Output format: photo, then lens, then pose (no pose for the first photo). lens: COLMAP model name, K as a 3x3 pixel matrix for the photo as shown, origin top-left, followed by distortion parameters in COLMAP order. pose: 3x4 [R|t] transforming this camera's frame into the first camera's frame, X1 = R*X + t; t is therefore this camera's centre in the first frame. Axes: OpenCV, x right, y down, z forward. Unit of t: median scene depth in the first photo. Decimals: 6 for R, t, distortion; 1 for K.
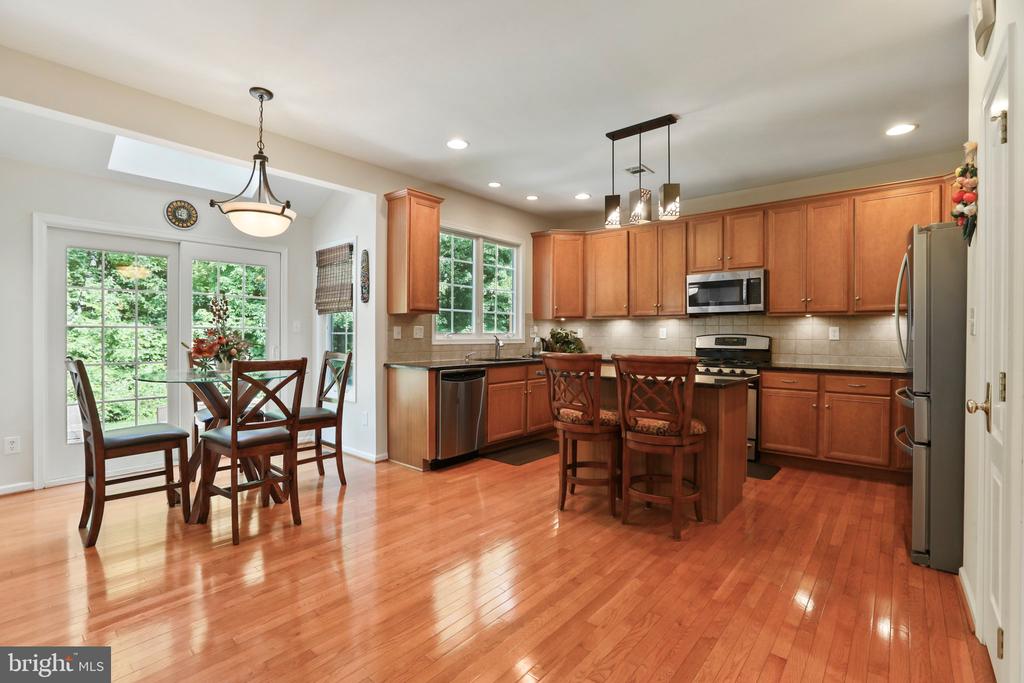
lens RADIAL K [[473.6, 0, 507.0], [0, 473.6, 339.8], [0, 0, 1]] dist [-0.022163, 0.008109]
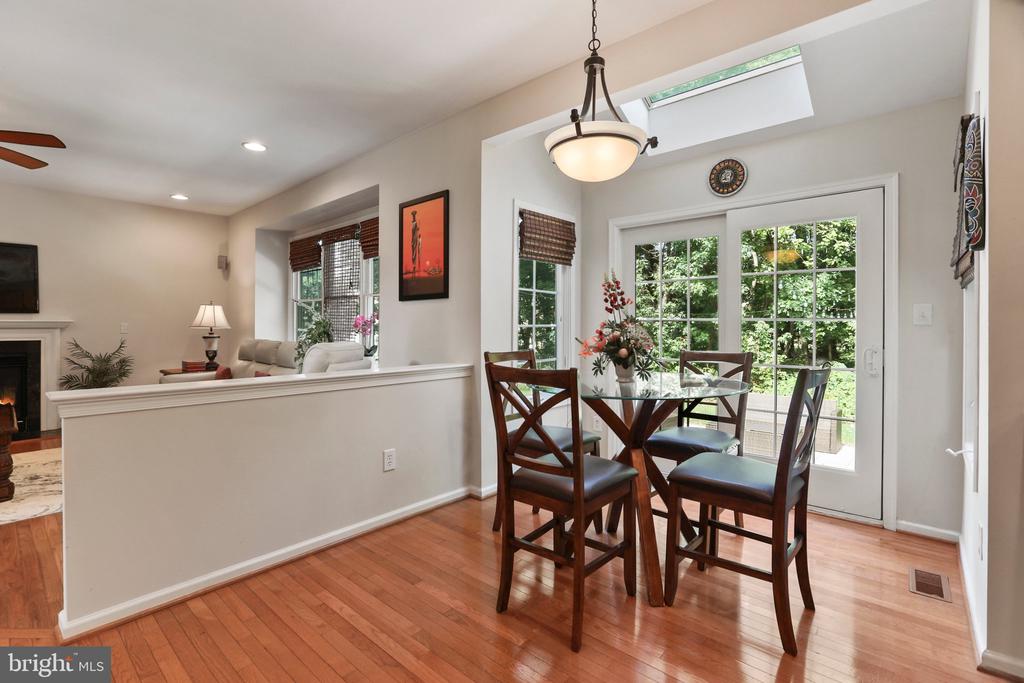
lens RADIAL K [[473.6, 0, 508.8], [0, 473.6, 327.9], [0, 0, 1]] dist [-0.022163, 0.008109]
pose [[-0.025383, -0.001603, -0.999677, 0.107711], [-0.015011, 0.999887, -0.001222, -0.006316], [0.999565, 0.014975, -0.025404, 0.628783]]
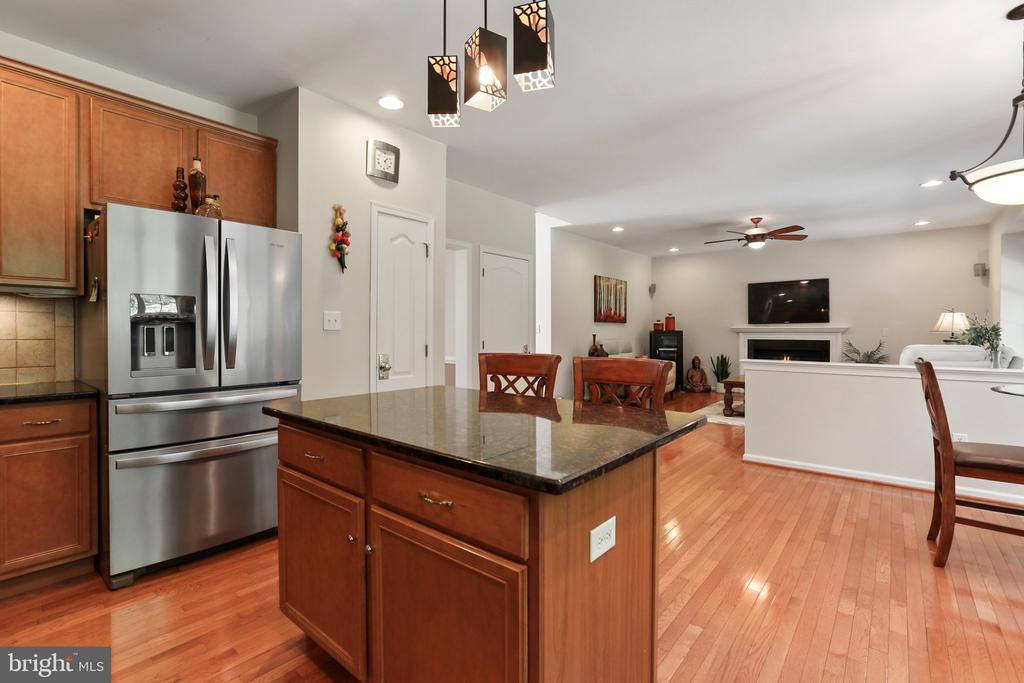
lens RADIAL K [[473.6, 0, 498.6], [0, 473.6, 334.5], [0, 0, 1]] dist [-0.022163, 0.008109]
pose [[-0.999959, -0.003752, 0.008187, 0.220917], [-0.003566, 0.999738, 0.022613, -0.016764], [-0.008269, 0.022583, -0.999711, 1.226432]]
